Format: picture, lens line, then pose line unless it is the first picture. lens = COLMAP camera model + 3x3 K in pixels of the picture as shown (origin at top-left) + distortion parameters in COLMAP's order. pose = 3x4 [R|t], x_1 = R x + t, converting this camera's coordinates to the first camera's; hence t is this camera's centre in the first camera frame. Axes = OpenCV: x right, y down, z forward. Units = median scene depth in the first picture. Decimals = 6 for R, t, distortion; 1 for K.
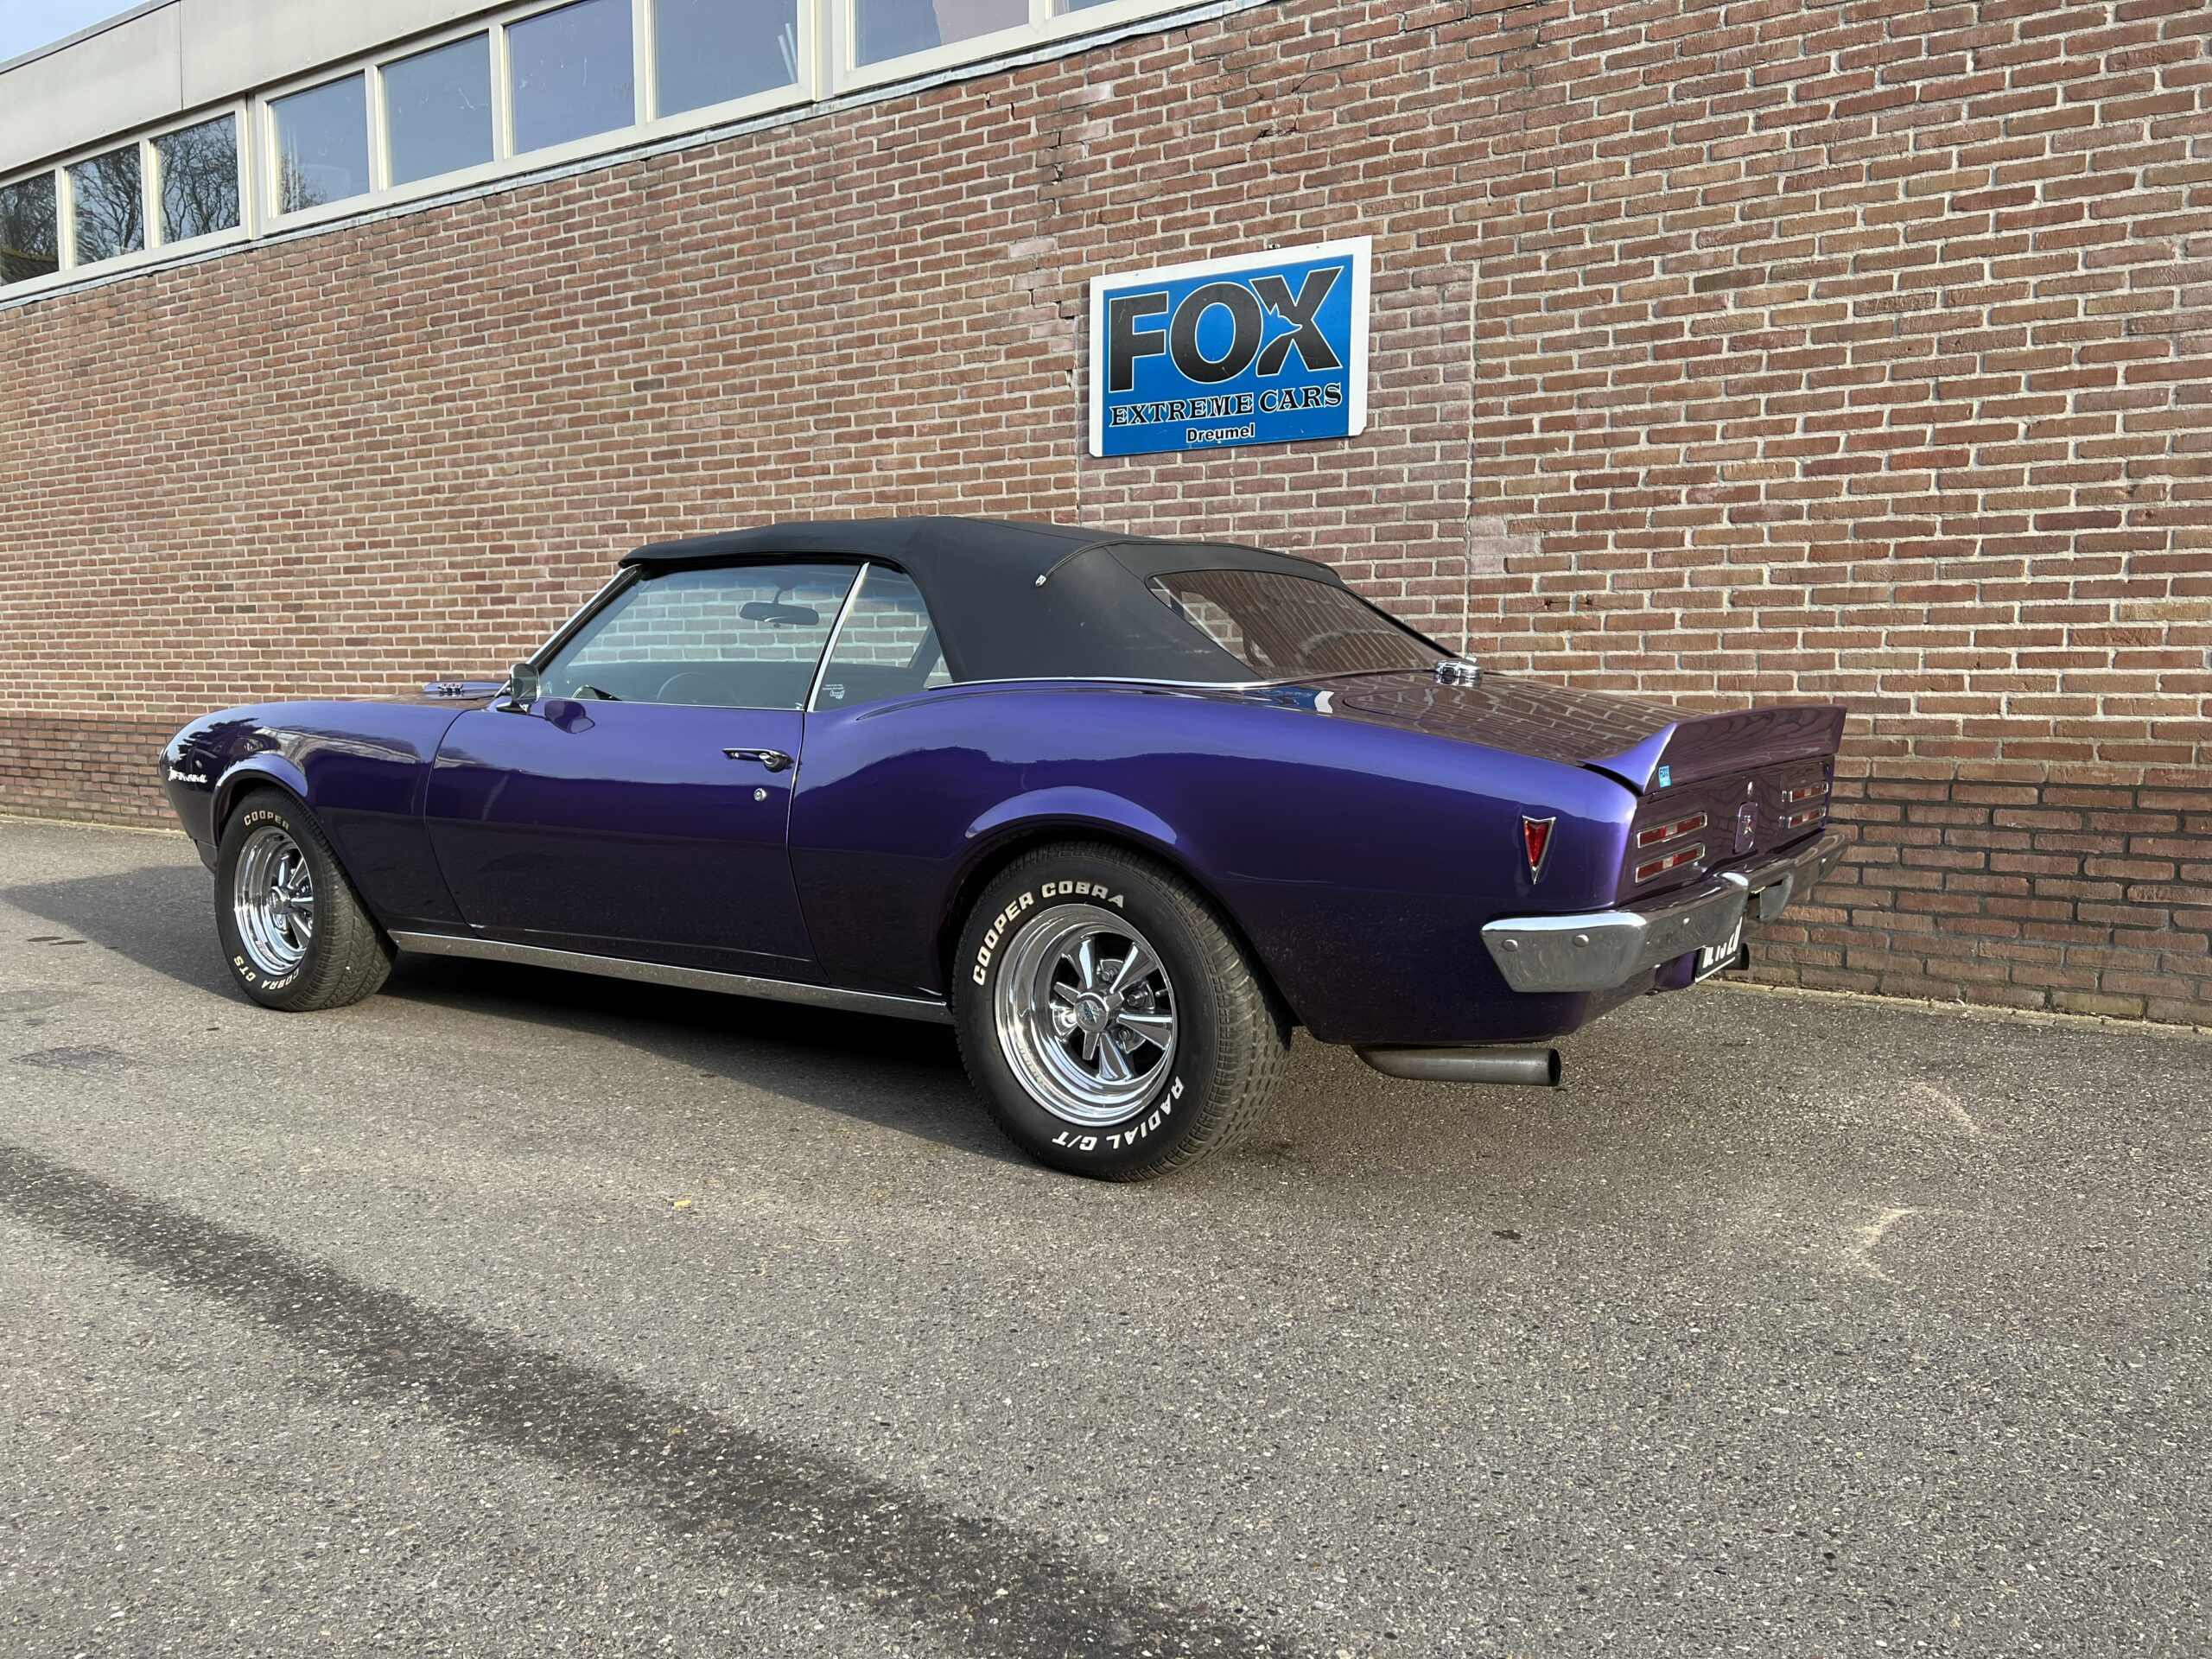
lens RADIAL K [[1658.8, 0, 1091.1], [0, 1658.8, 832.2], [0, 0, 1]] dist [0.058463, -0.067515]
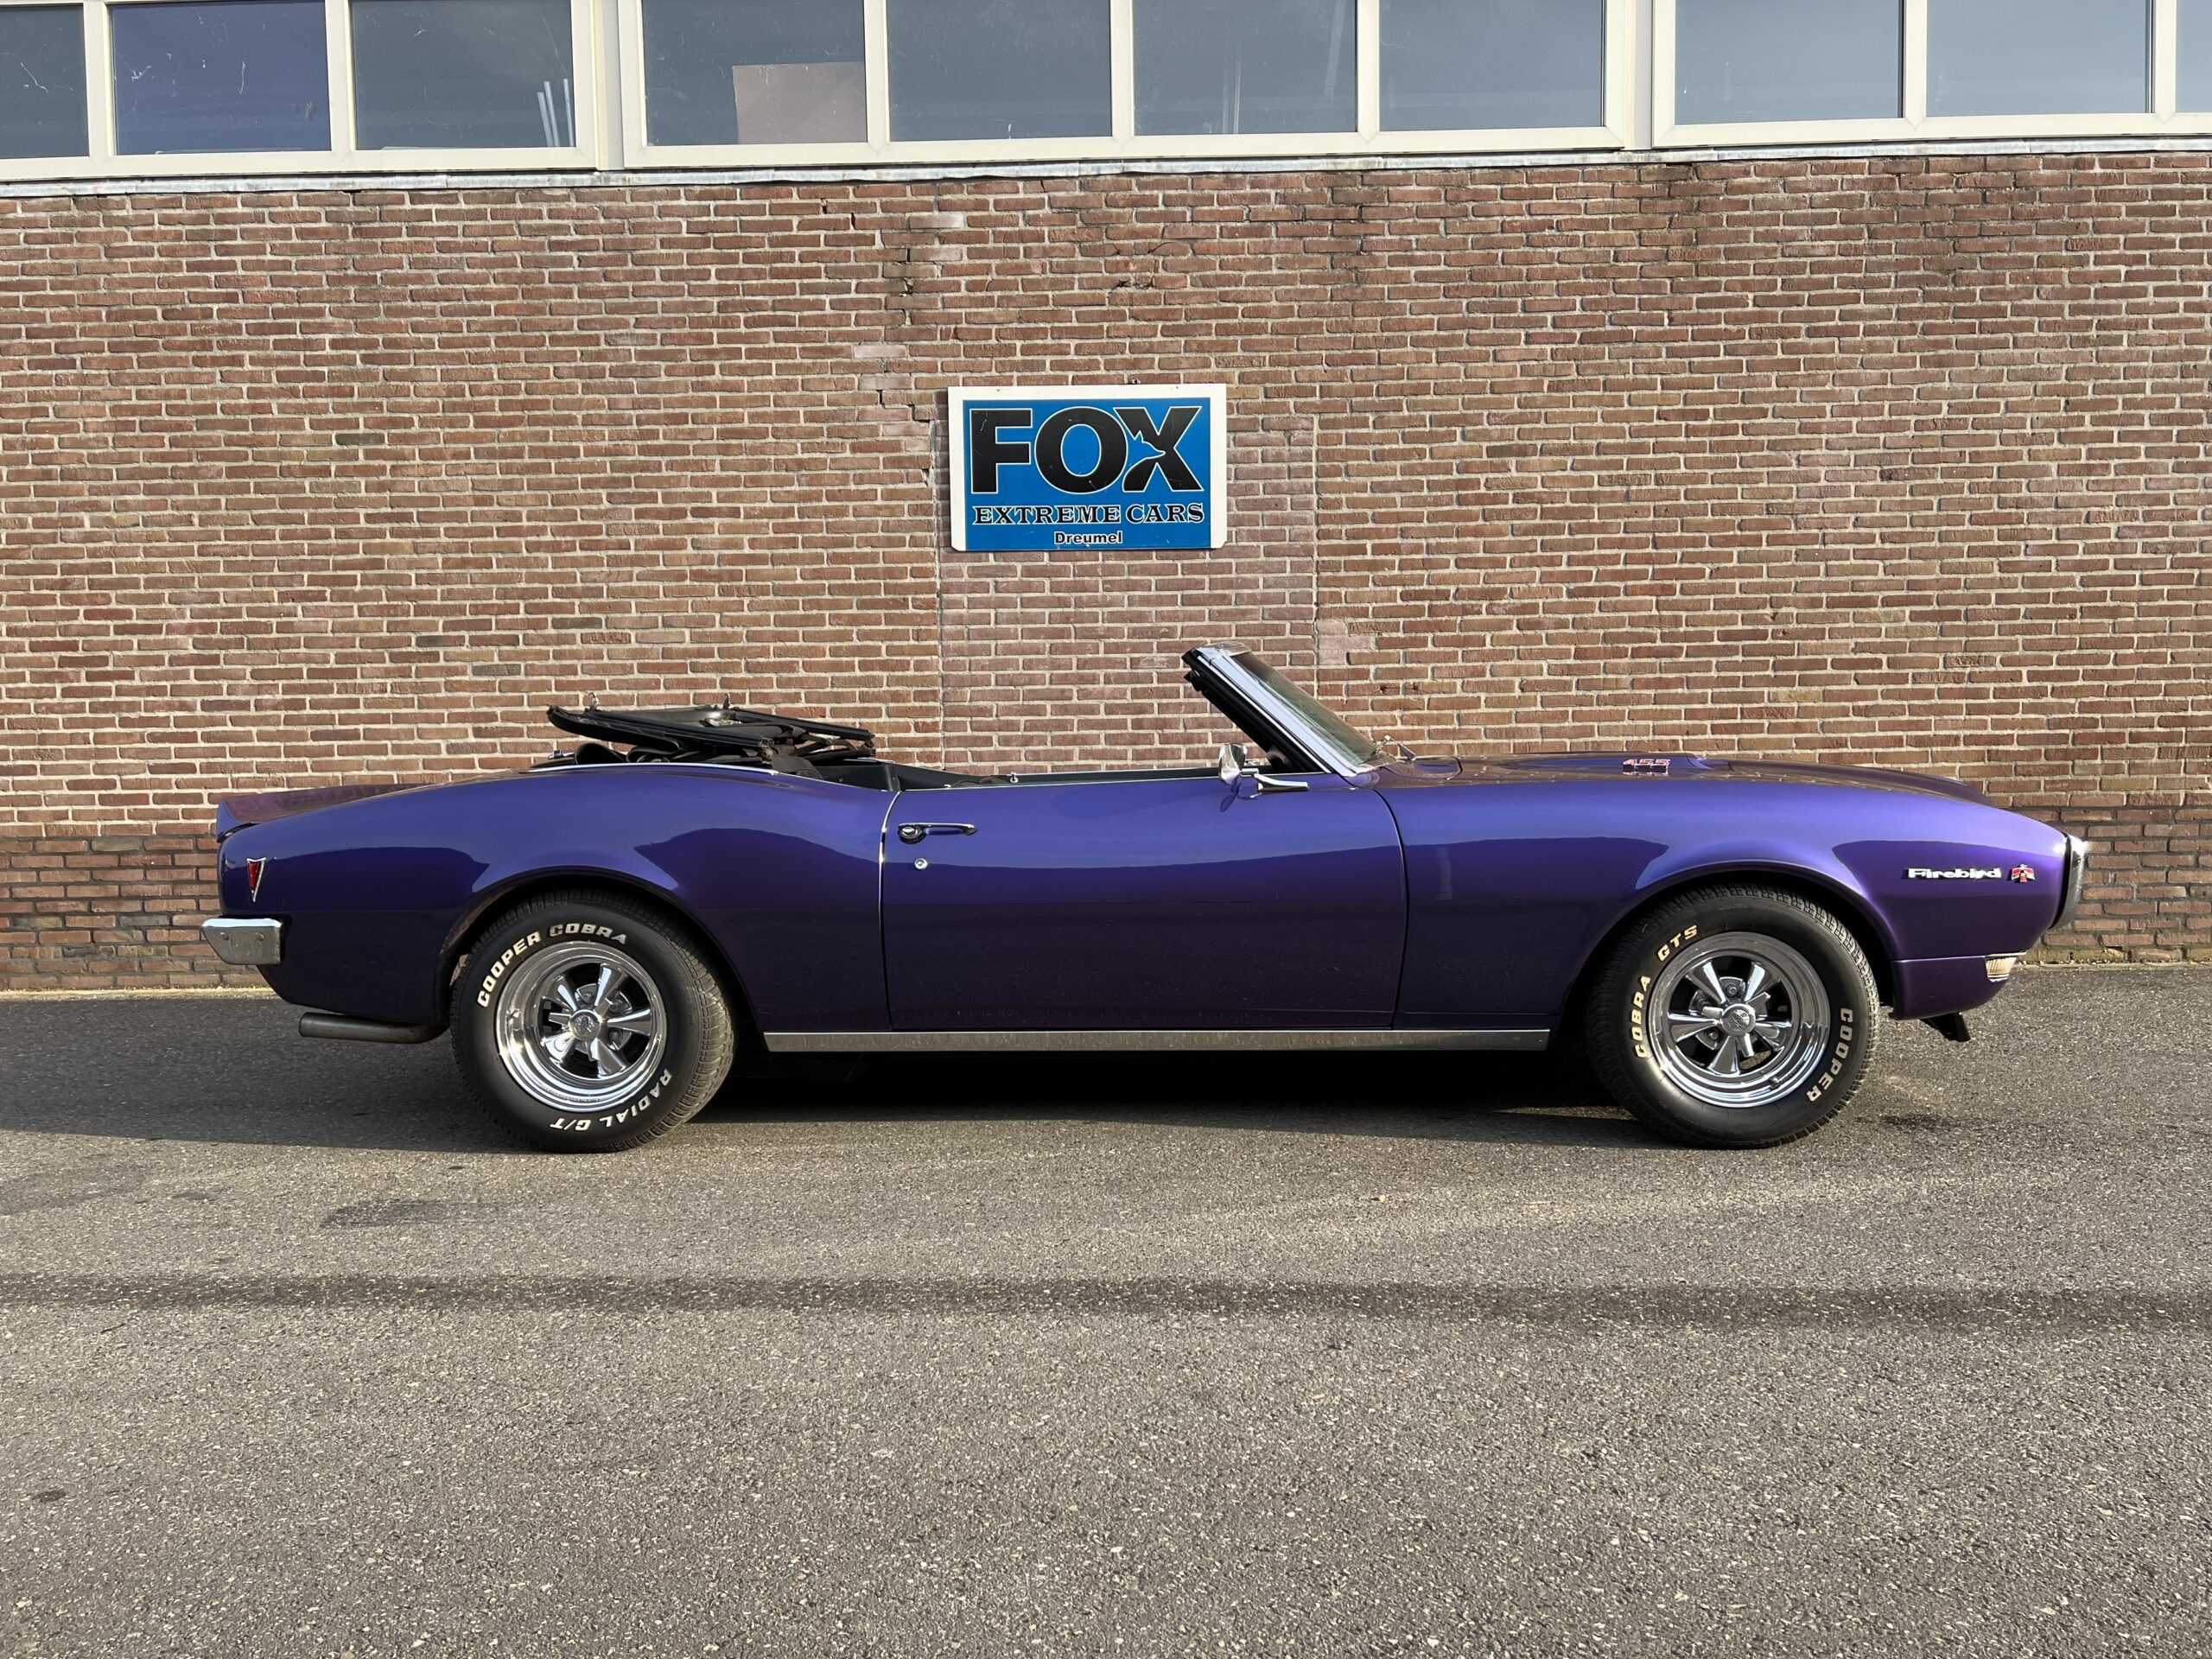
lens RADIAL K [[1658.8, 0, 1115.0], [0, 1658.8, 846.7], [0, 0, 1]] dist [0.058463, -0.067515]
pose [[0.845446, -0.050070, 0.531708, -0.584066], [0.066077, 0.997753, -0.011109, -0.016682], [-0.529957, 0.044526, 0.846855, 0.042471]]
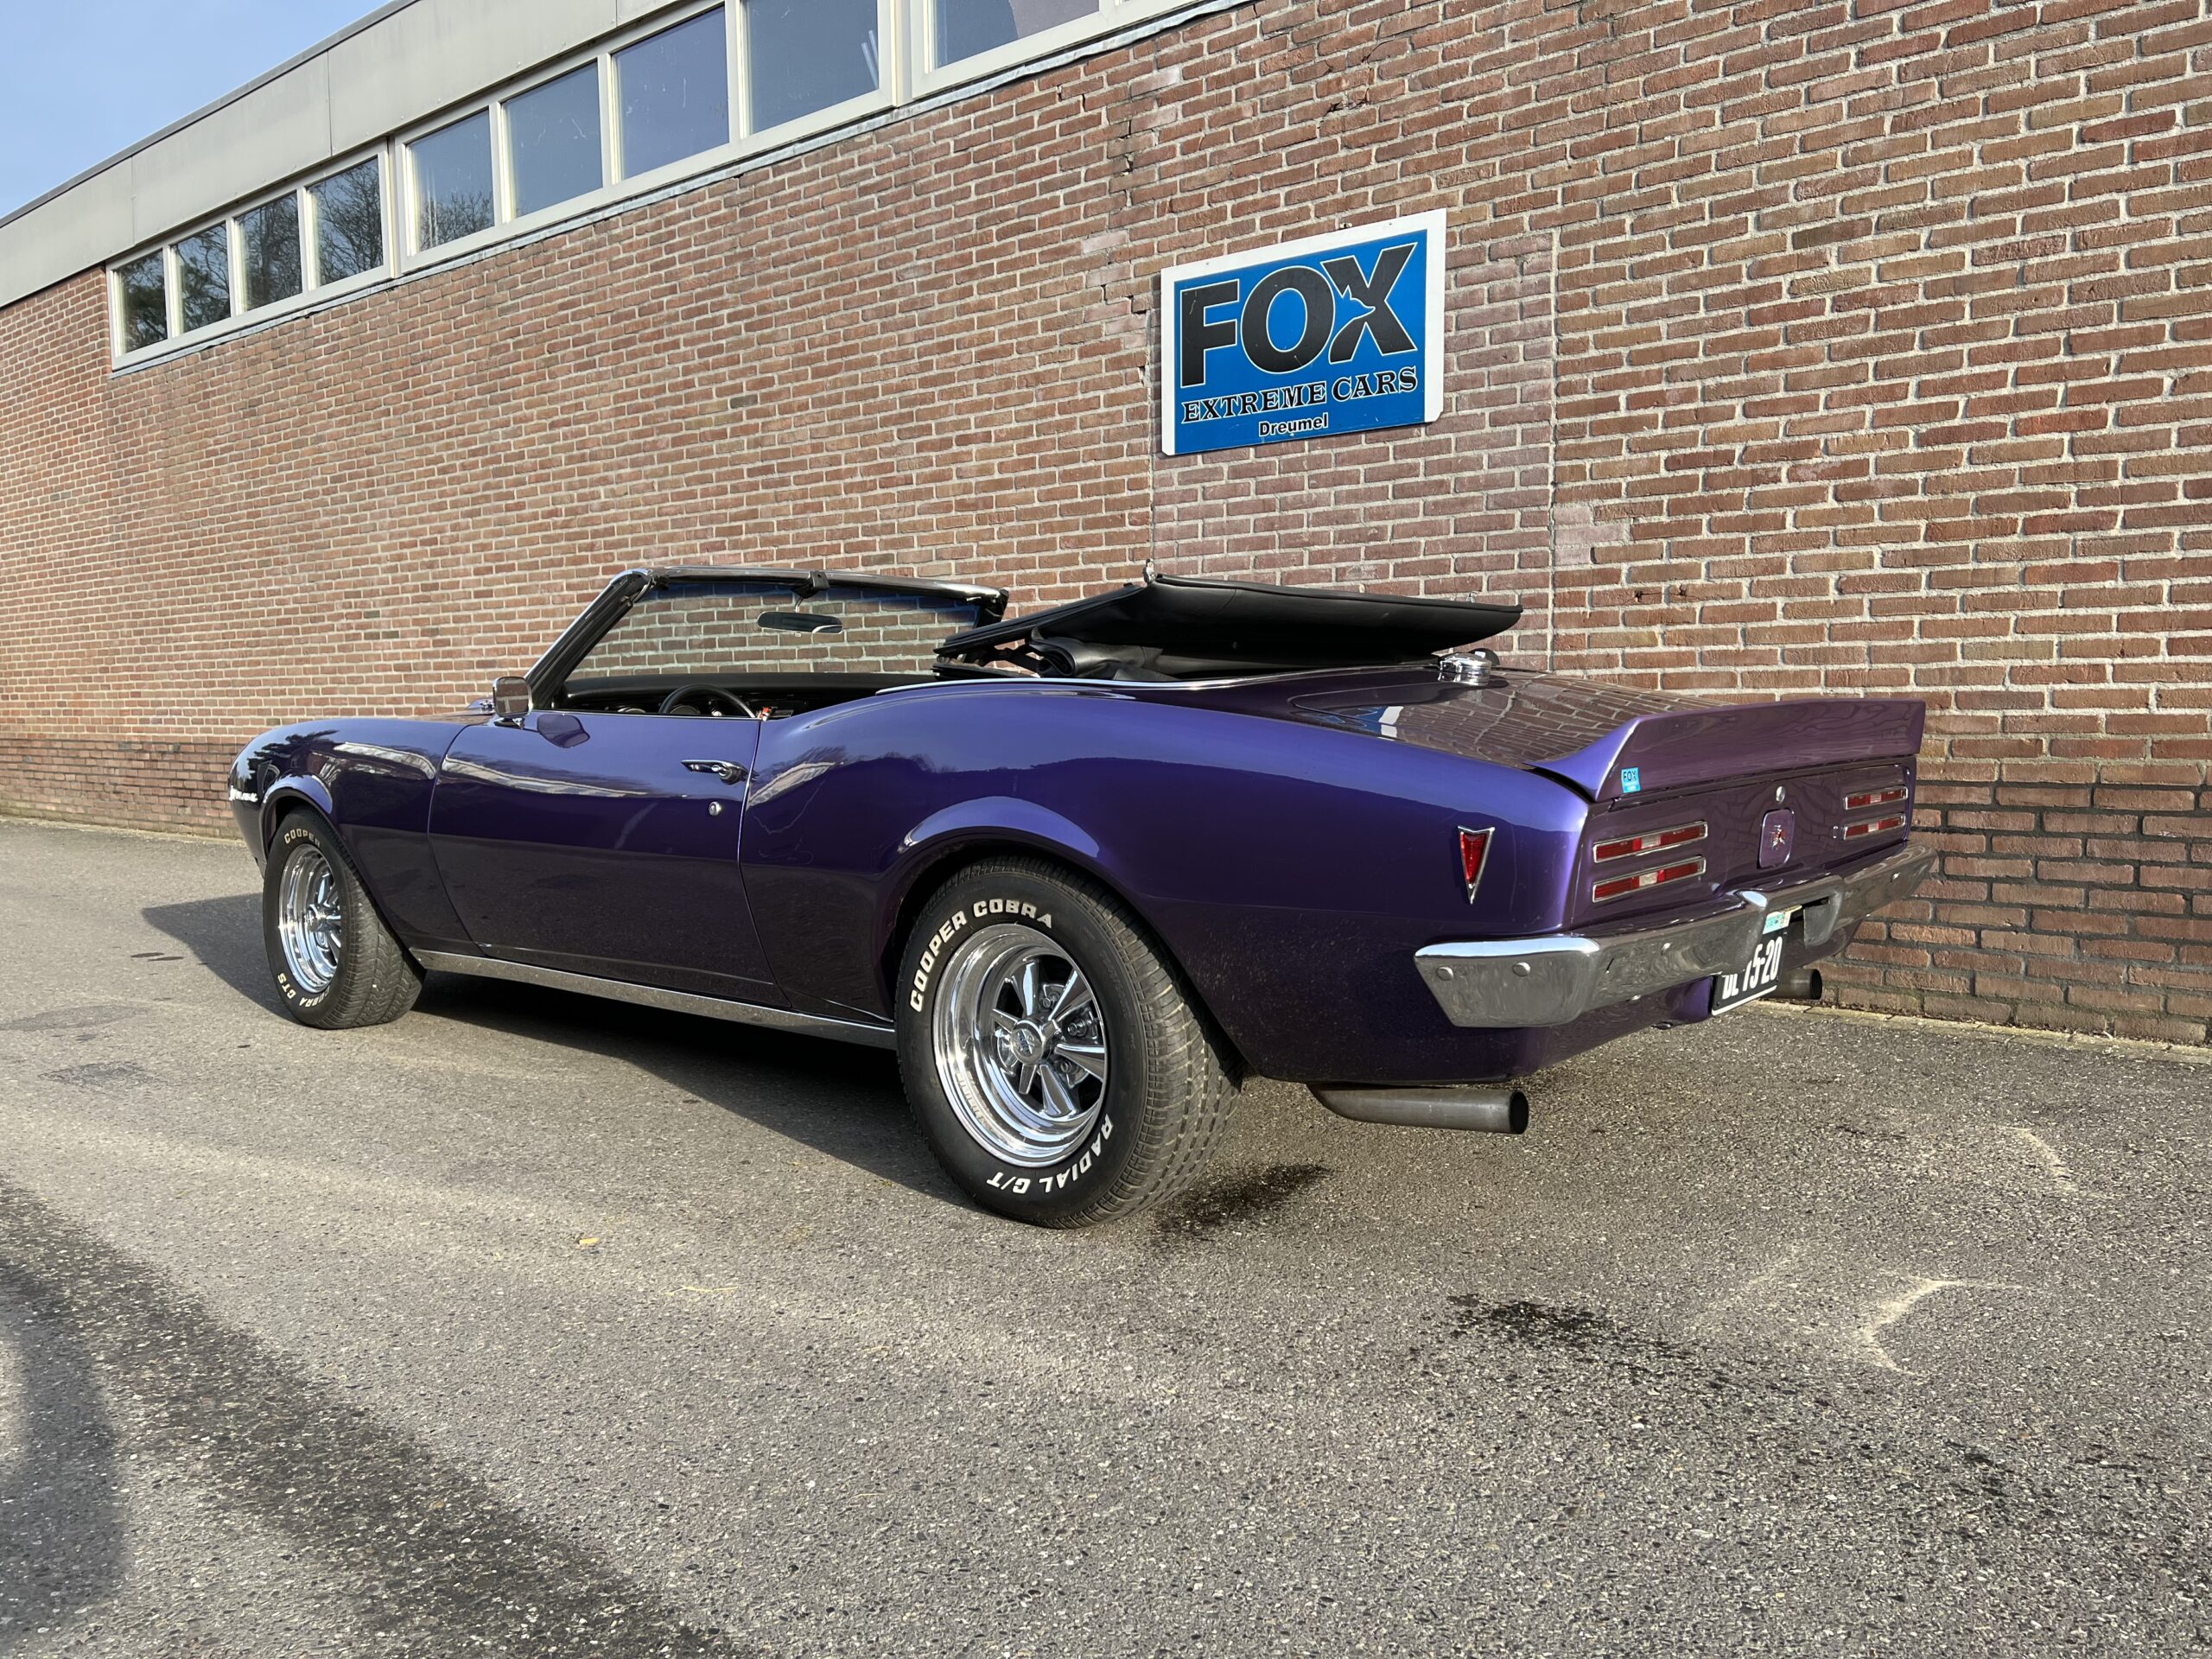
lens RADIAL K [[1658.8, 0, 1094.1], [0, 1658.8, 828.9], [0, 0, 1]] dist [0.058463, -0.067515]
pose [[0.992783, -0.005816, -0.119784, 0.086866], [0.004432, 0.999920, -0.011823, 0.000890], [0.119843, 0.011207, 0.992730, 0.052911]]
